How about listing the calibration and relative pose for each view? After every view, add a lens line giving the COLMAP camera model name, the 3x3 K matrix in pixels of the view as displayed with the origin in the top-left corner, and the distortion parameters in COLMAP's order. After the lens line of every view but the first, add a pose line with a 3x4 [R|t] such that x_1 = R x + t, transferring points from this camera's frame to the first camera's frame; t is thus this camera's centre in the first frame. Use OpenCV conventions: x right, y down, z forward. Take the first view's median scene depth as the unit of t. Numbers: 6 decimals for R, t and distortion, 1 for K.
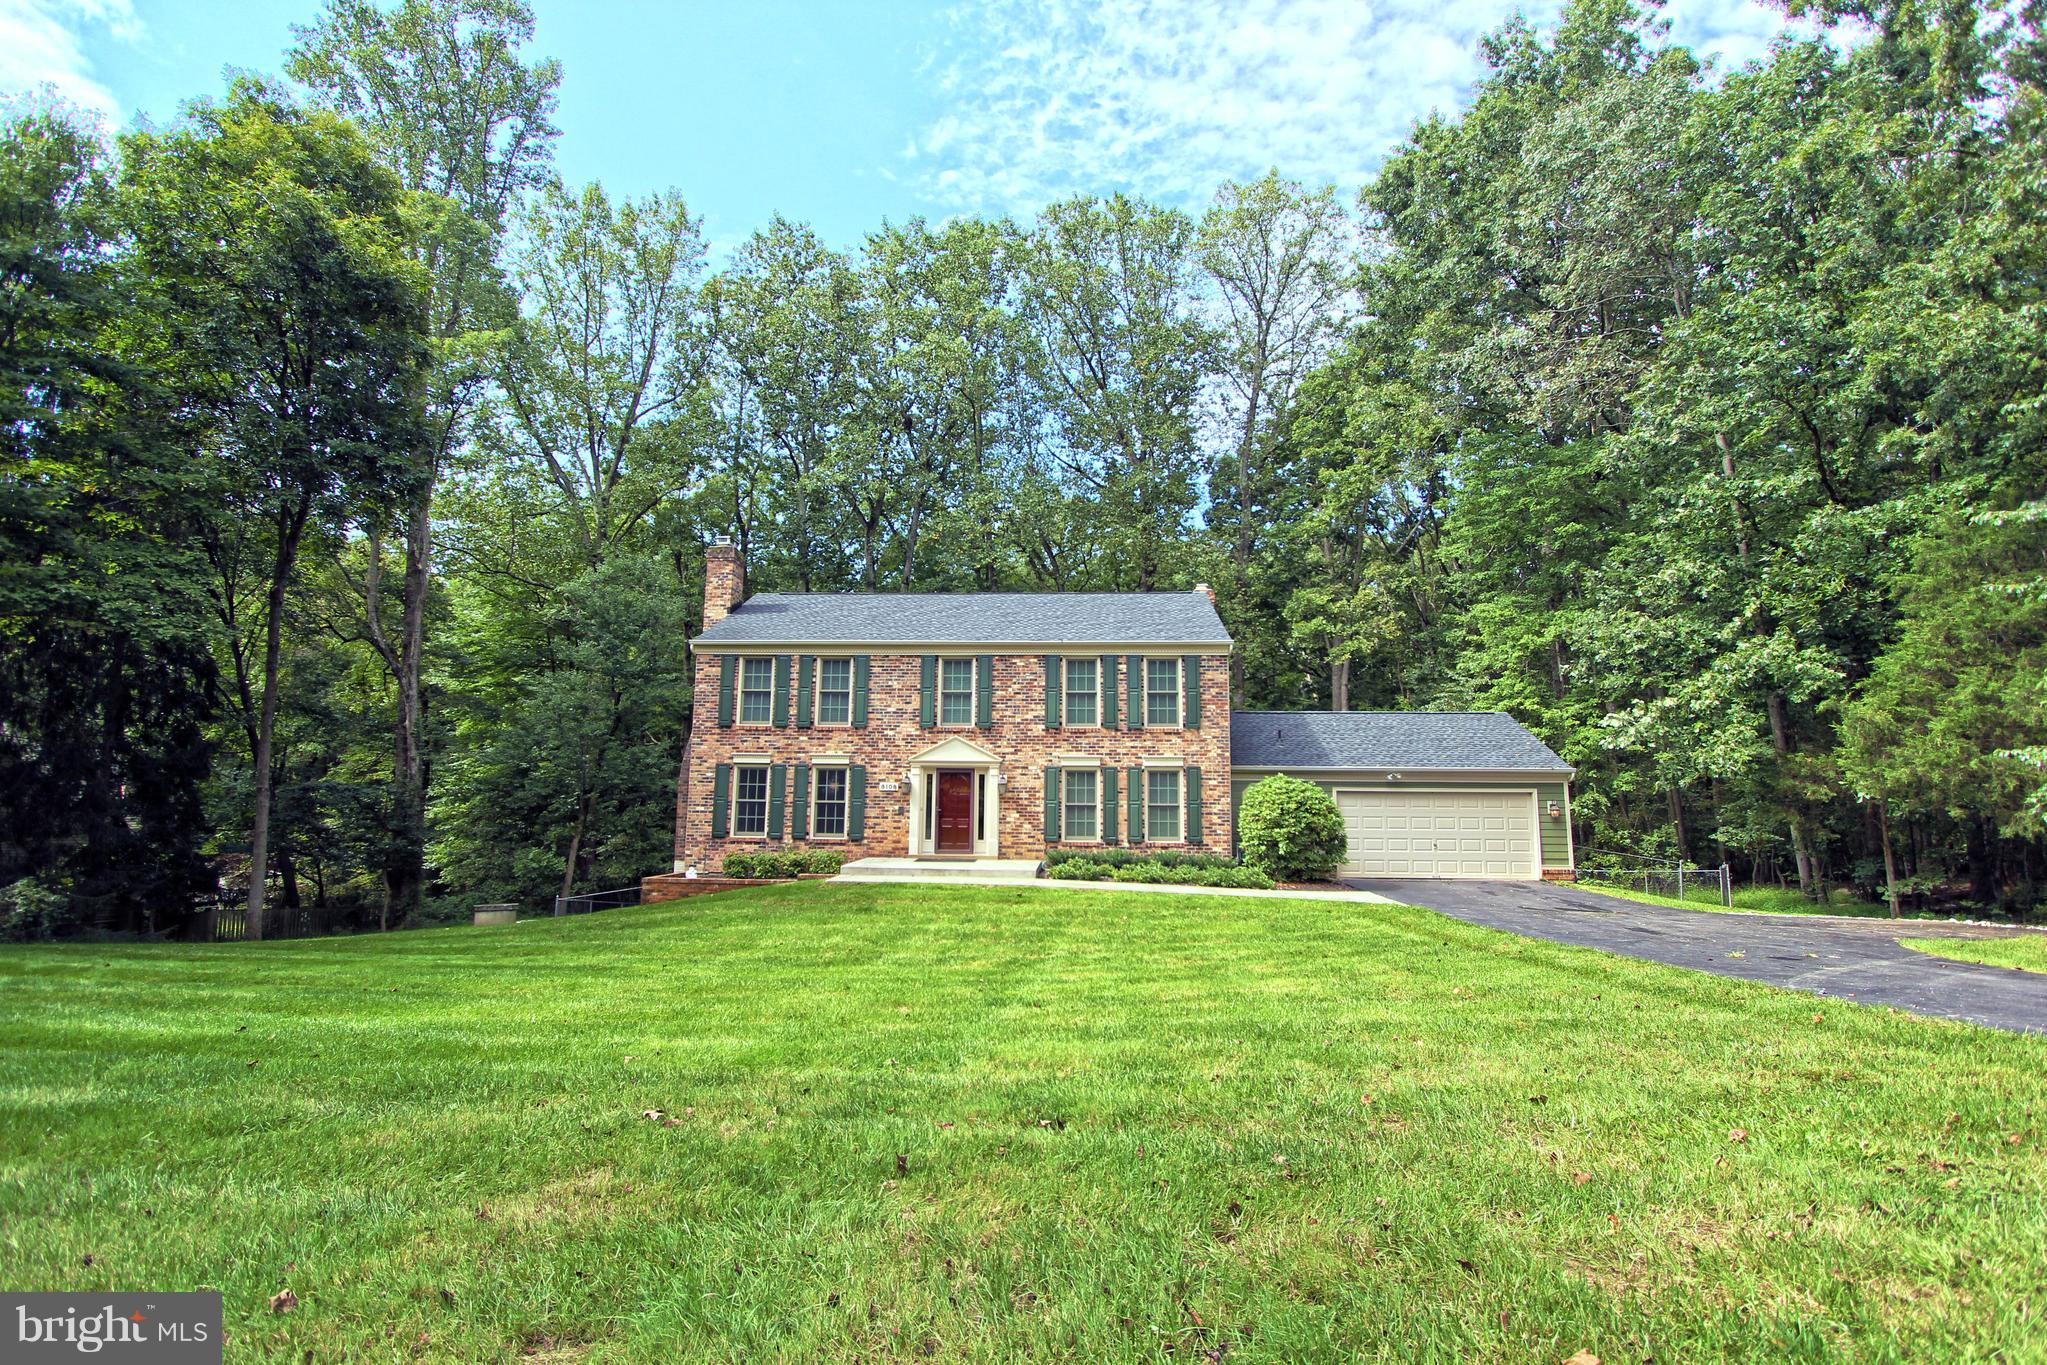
lens RADIAL K [[942.8, 0, 1039.1], [0, 942.8, 689.0], [0, 0, 1]] dist [-0.017236, 0.000940]
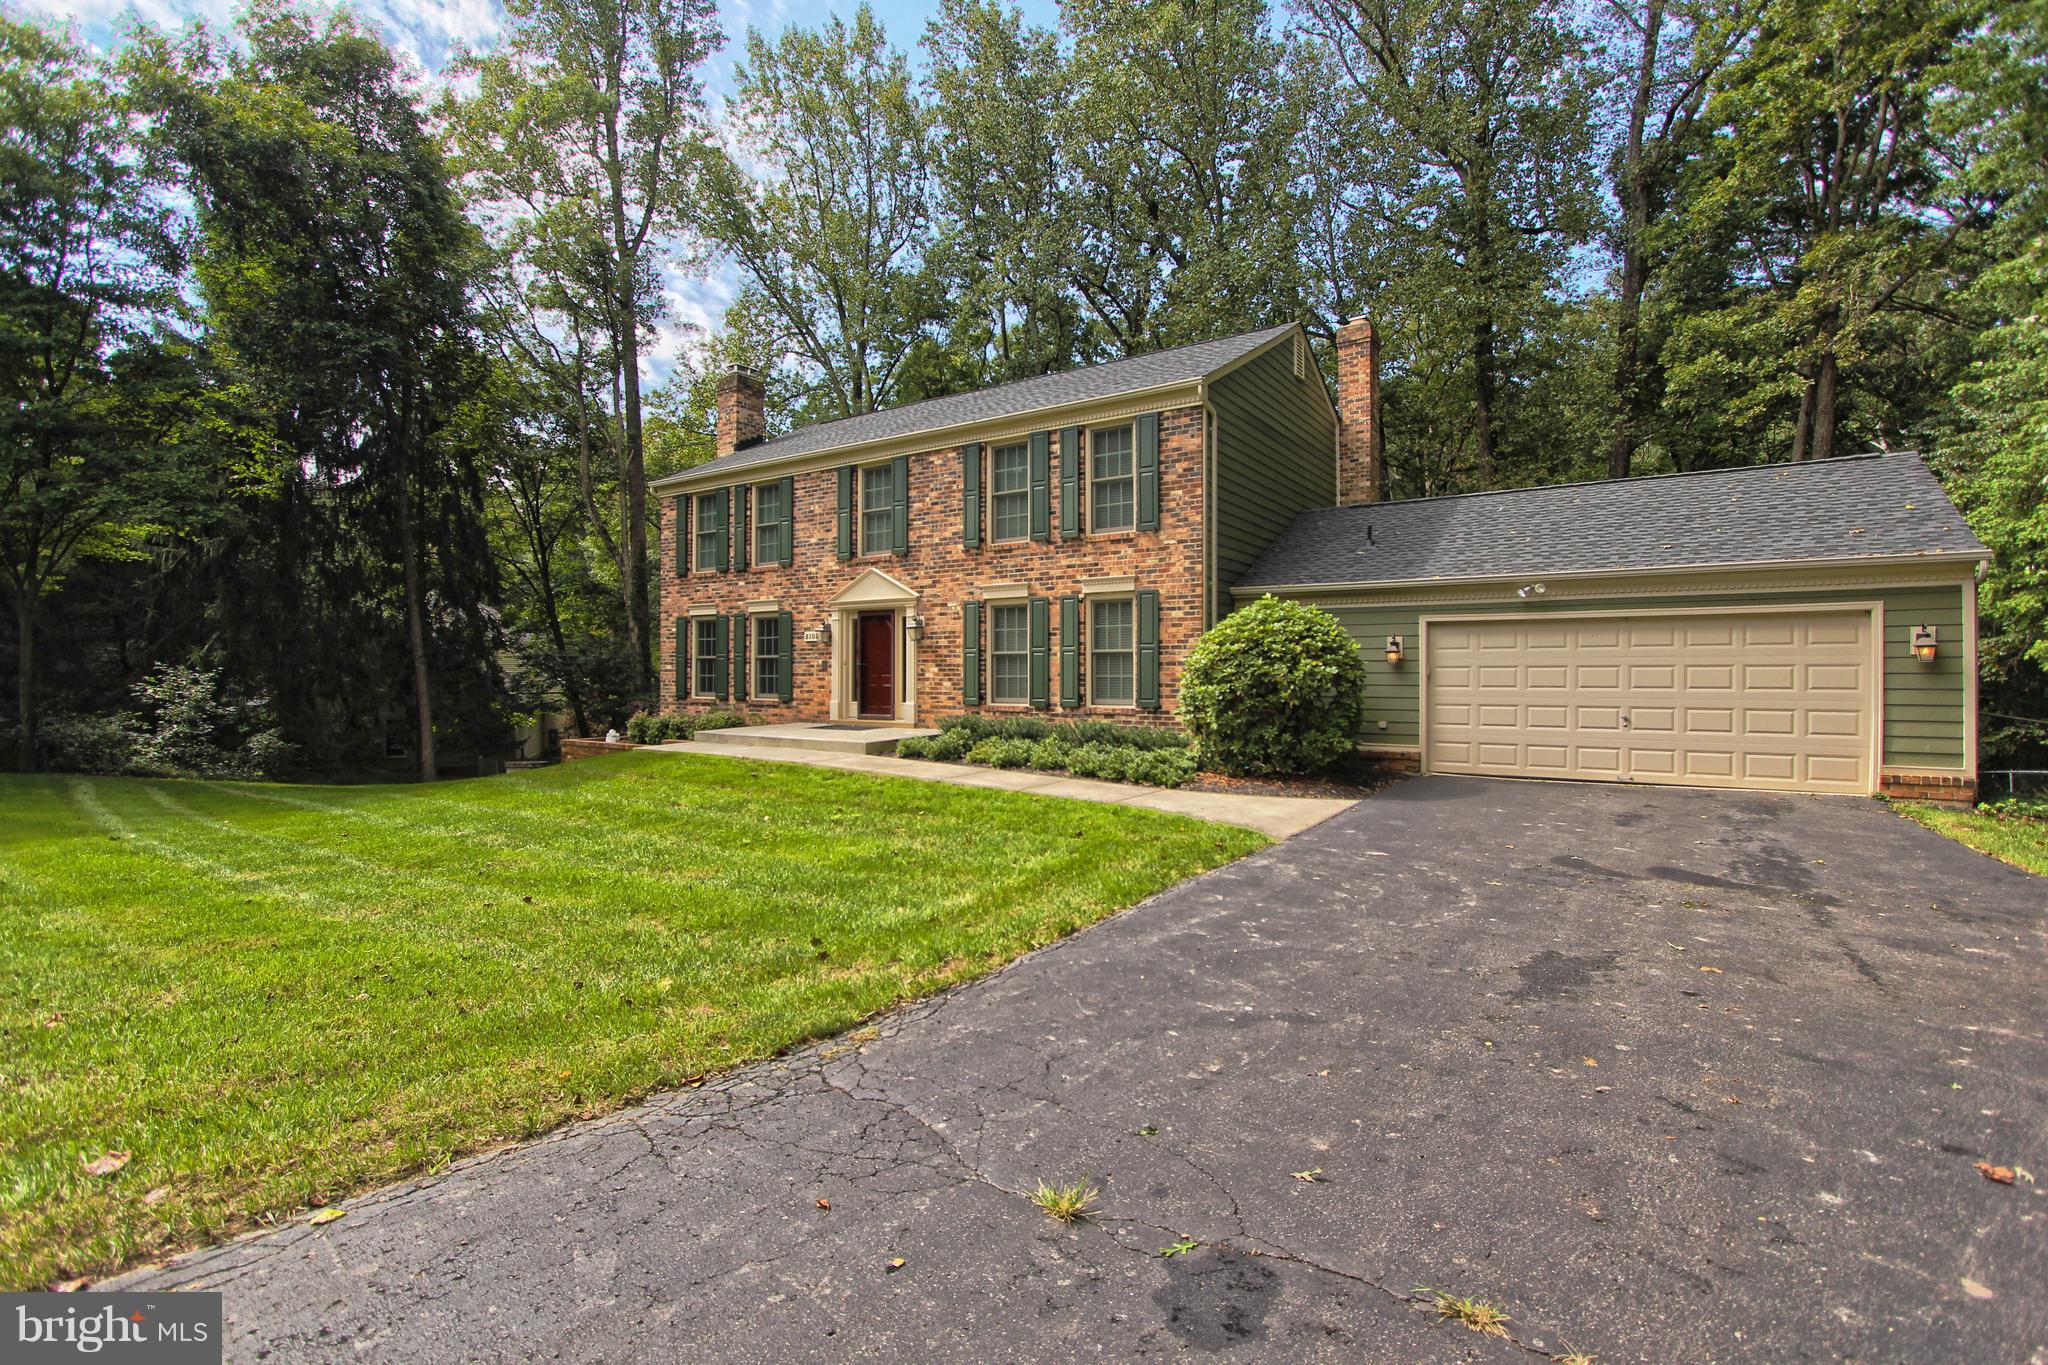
lens RADIAL K [[943.2, 0, 1017.3], [0, 943.2, 678.0], [0, 0, 1]] dist [-0.017236, 0.000940]
pose [[0.855363, -0.006935, -0.517983, 0.409437], [0.074804, 0.991084, 0.110257, 0.062985], [0.512600, -0.133057, 0.848255, 0.398994]]
